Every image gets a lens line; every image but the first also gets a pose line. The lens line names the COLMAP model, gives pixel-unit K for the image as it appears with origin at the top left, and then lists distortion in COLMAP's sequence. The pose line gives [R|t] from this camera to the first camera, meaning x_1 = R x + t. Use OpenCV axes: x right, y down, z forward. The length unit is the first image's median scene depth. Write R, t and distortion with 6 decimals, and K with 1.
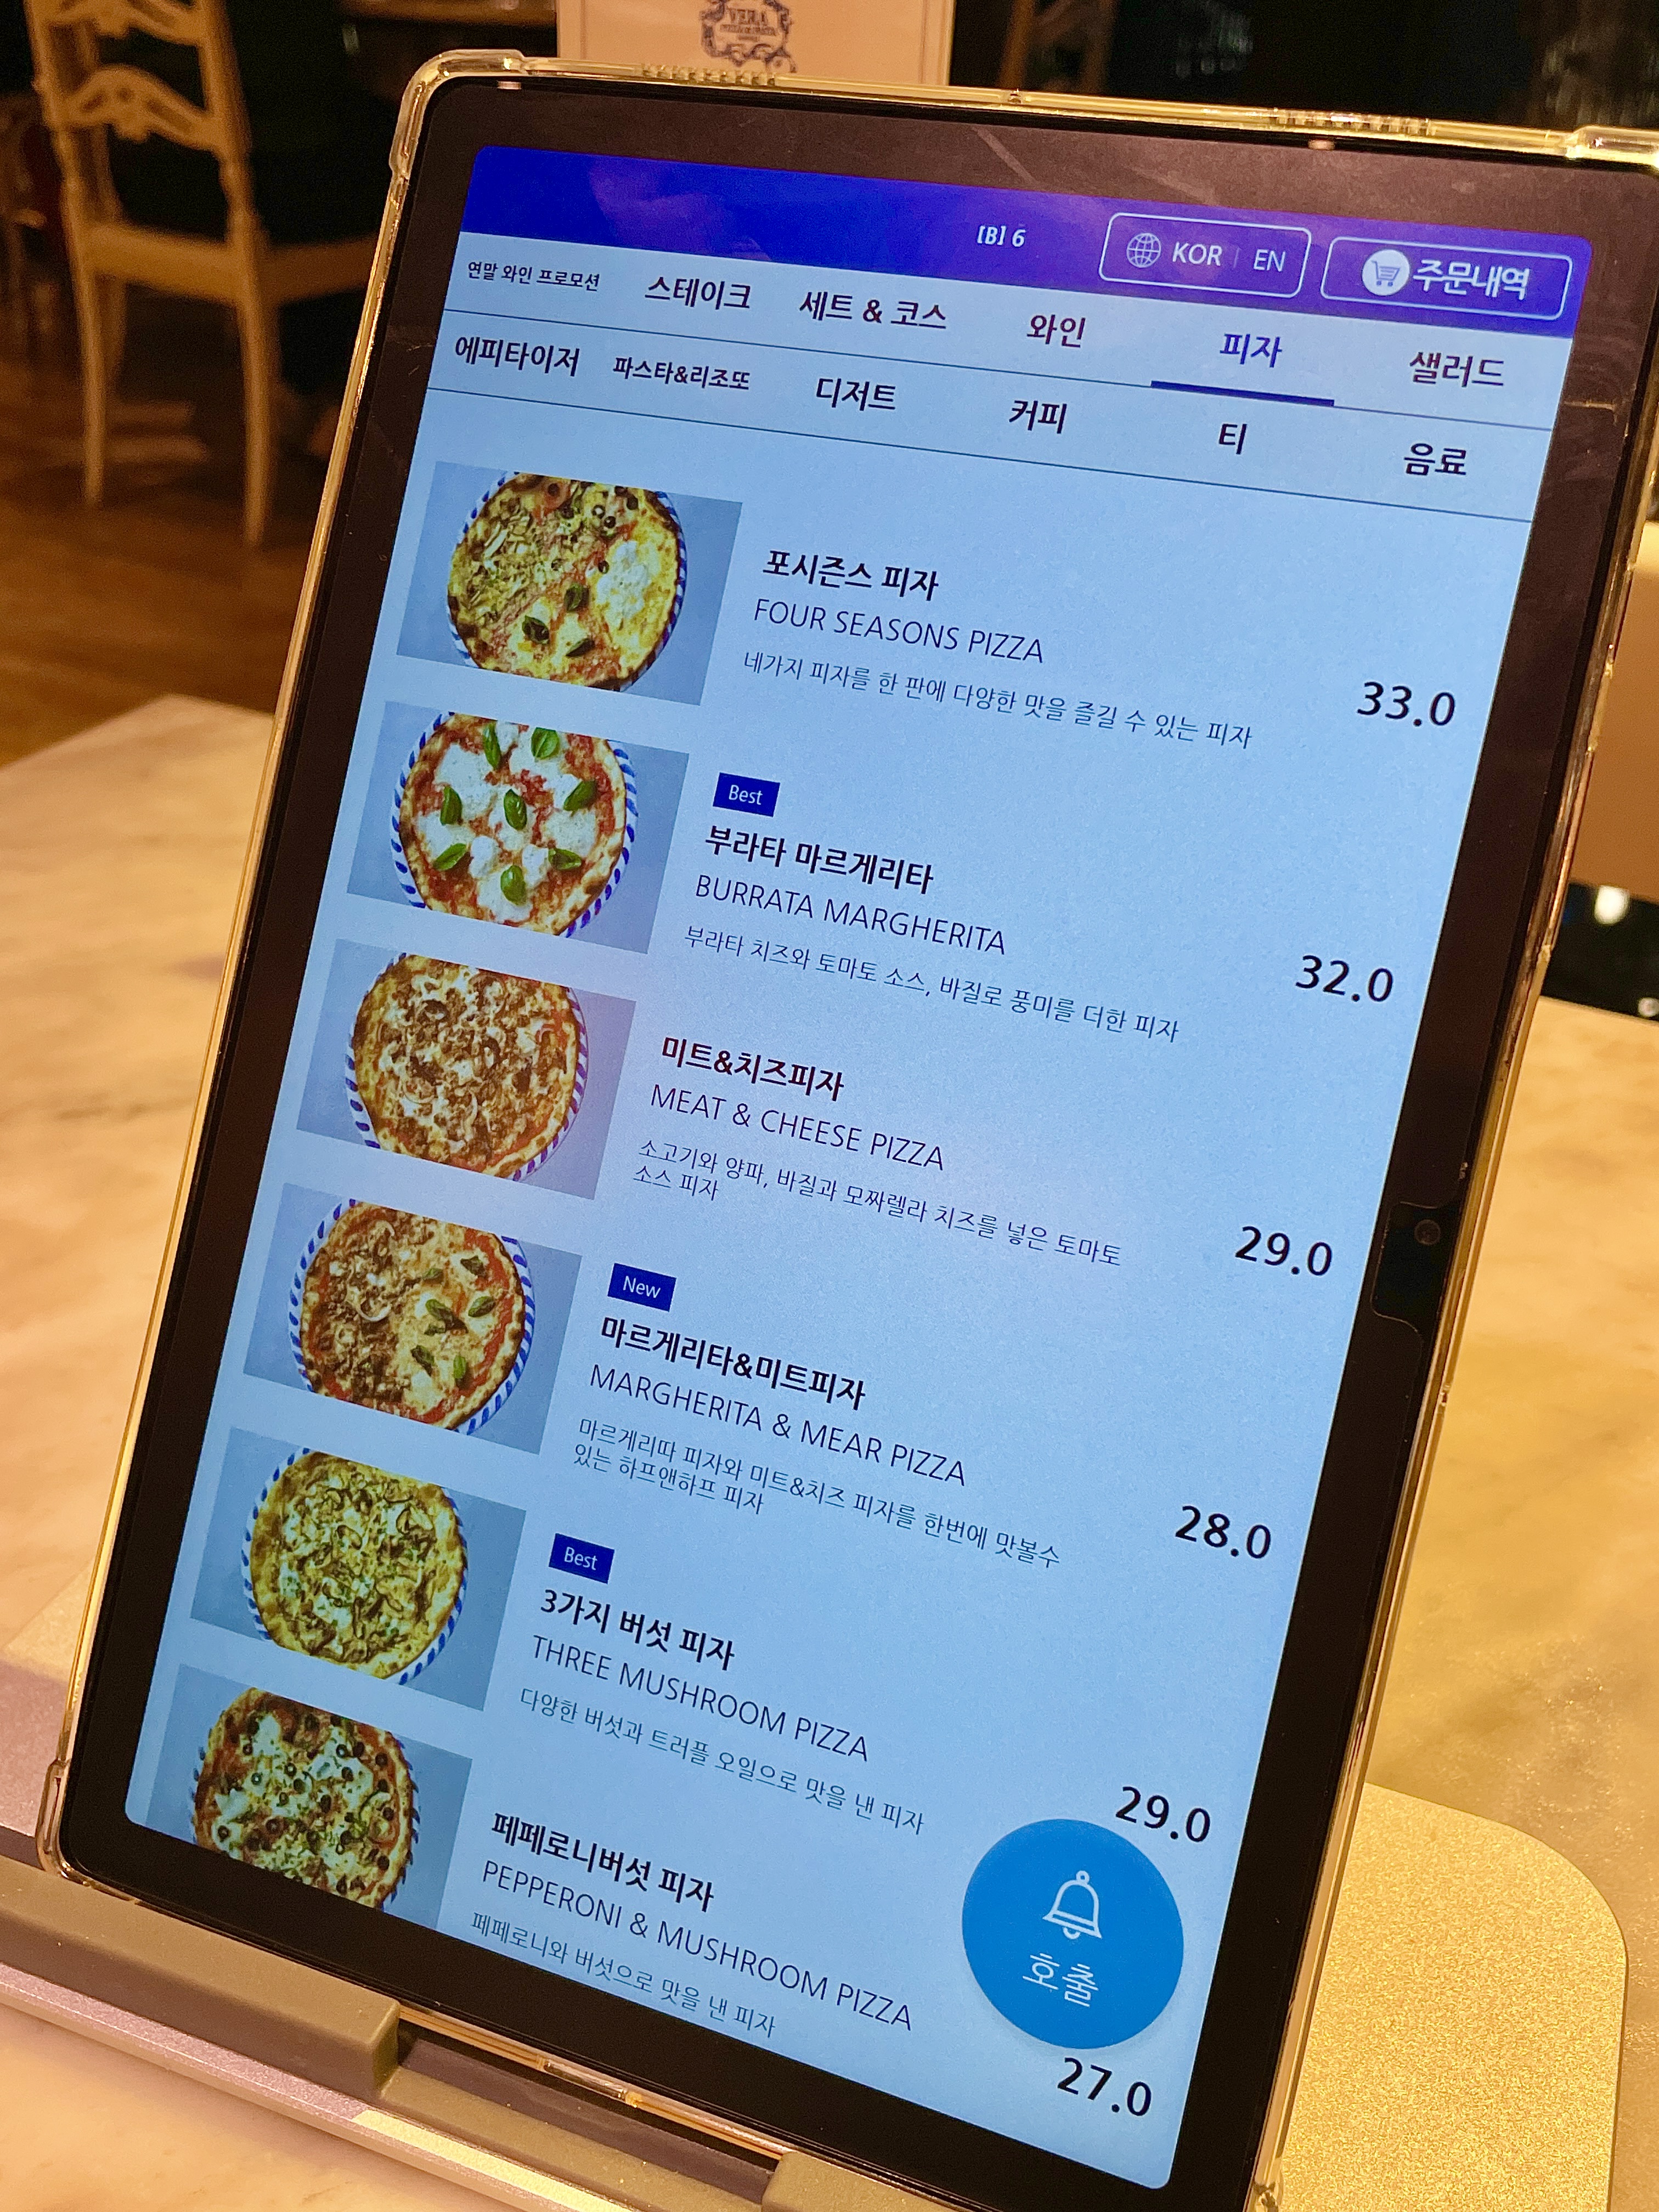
lens RADIAL K [[2106.3, 0, 824.7], [0, 2106.3, 1116.2], [0, 0, 1]] dist [0.041536, -0.050603]
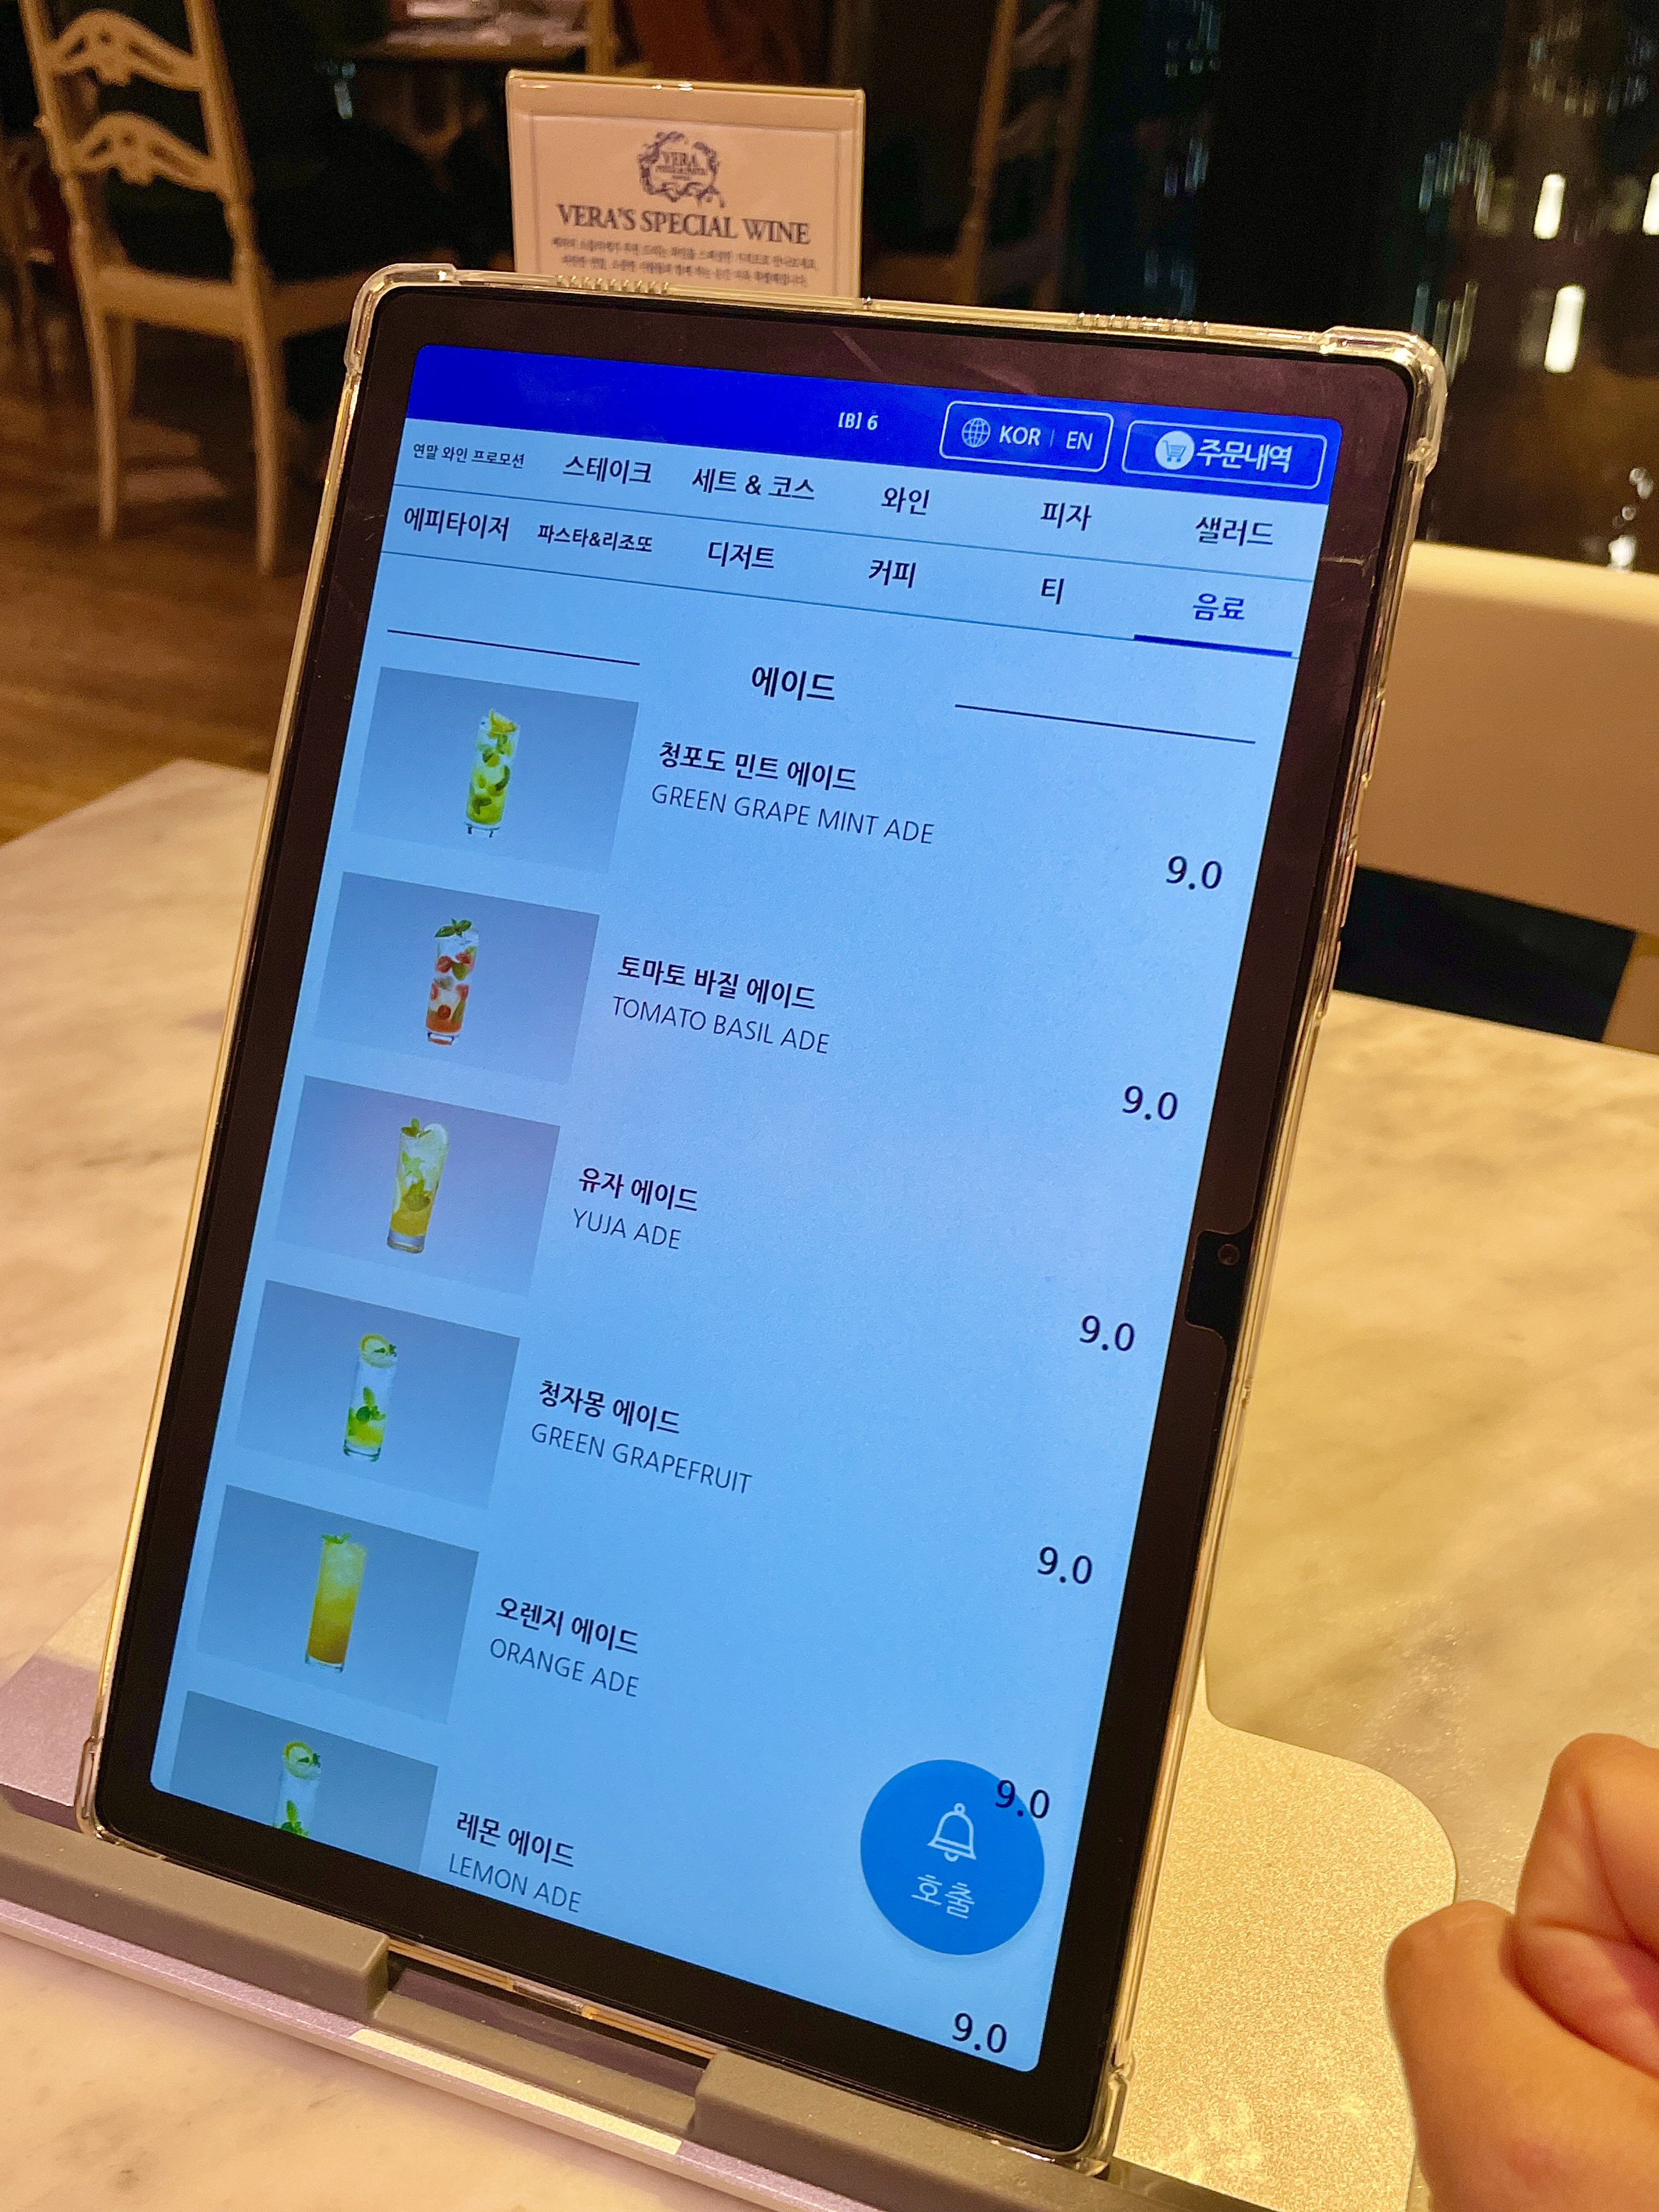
lens RADIAL K [[2092.7, 0, 835.5], [0, 2092.7, 1084.1], [0, 0, 1]] dist [0.062560, -0.089543]
pose [[0.999600, -0.027587, -0.006241, 0.065663], [0.027499, 0.999527, -0.013752, -0.027875], [0.006617, 0.013574, 0.999886, -0.166798]]
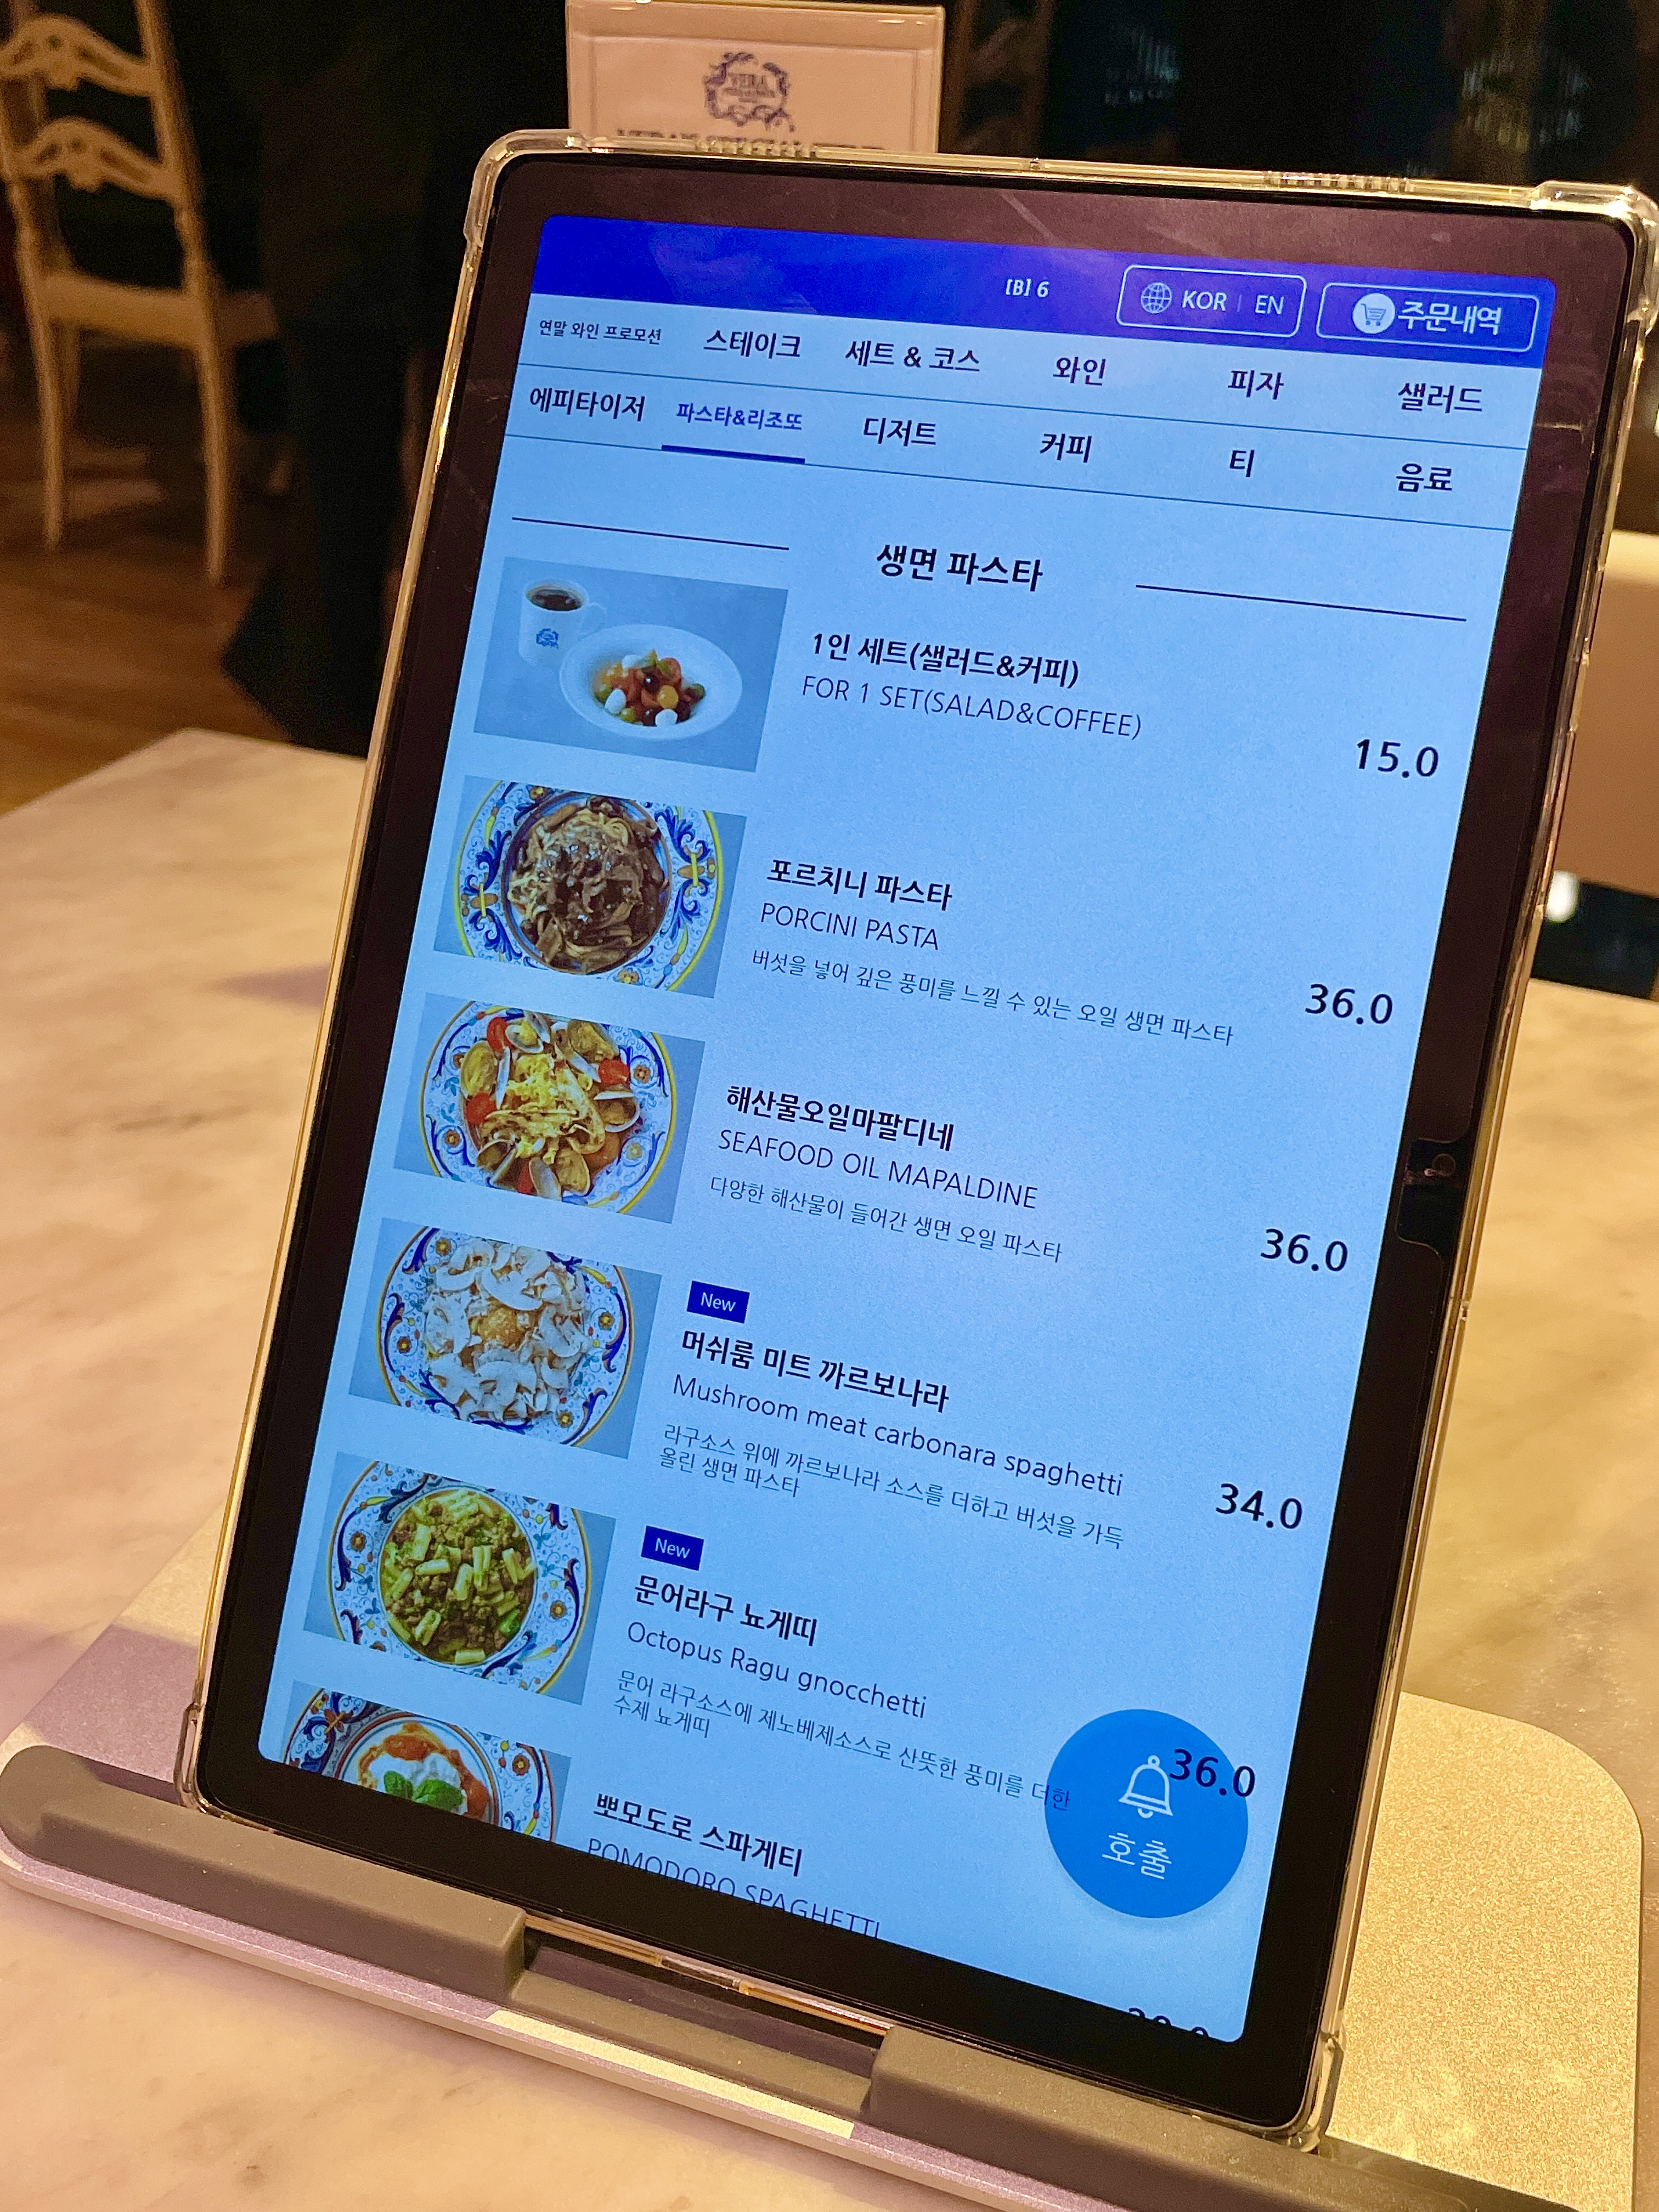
lens RADIAL K [[2099.1, 0, 835.8], [0, 2099.1, 1085.9], [0, 0, 1]] dist [0.048949, -0.064387]
pose [[0.999290, -0.030320, 0.022359, -0.053160], [0.030845, 0.999248, -0.023489, 0.026465], [-0.021630, 0.024162, 0.999474, -0.095588]]
